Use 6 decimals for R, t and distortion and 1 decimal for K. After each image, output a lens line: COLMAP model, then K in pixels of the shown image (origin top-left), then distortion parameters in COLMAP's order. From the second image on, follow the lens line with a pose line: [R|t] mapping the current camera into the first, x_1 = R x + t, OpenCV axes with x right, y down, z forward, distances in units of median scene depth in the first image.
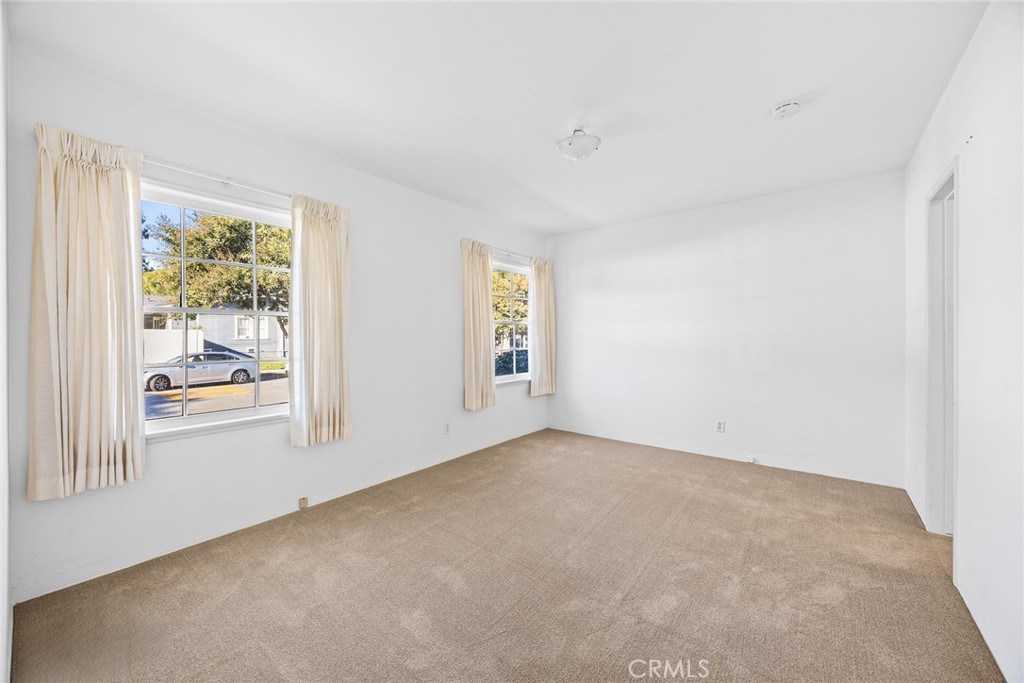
lens RADIAL K [[395.5, 0, 512.0], [0, 395.5, 341.5], [0, 0, 1]] dist [-0.000603, 0.000144]
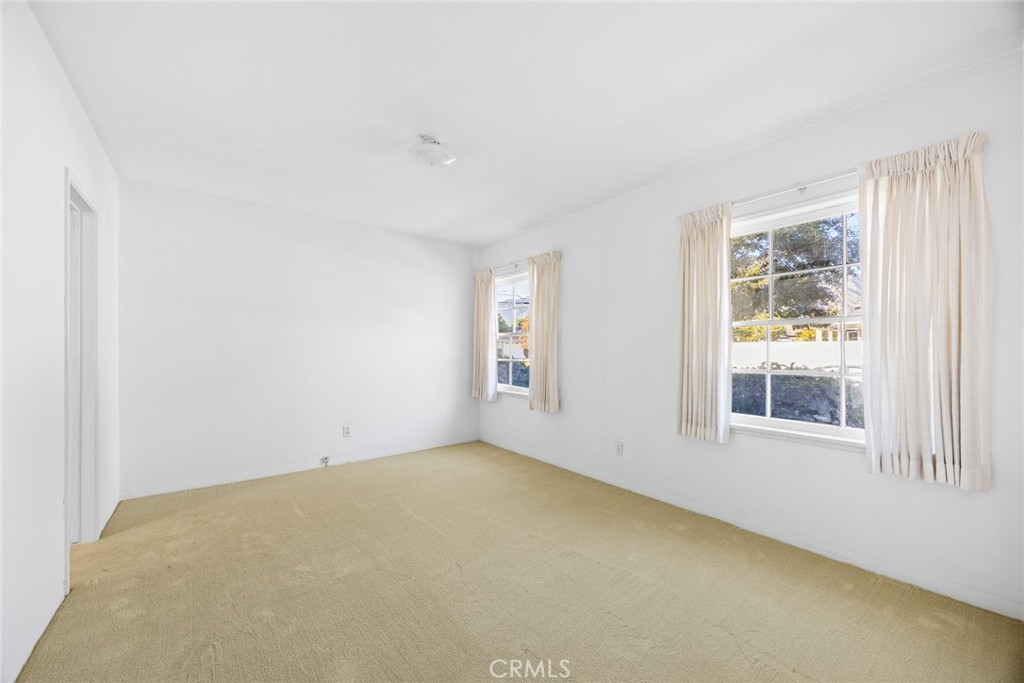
lens RADIAL K [[424.5, 0, 512.0], [0, 424.5, 341.5], [0, 0, 1]] dist [-0.000326, 0.000017]
pose [[-0.261350, -0.010261, -0.965190, 0.653073], [-0.009010, 0.999926, -0.008191, -0.012089], [0.965202, 0.006556, -0.261423, 0.812186]]
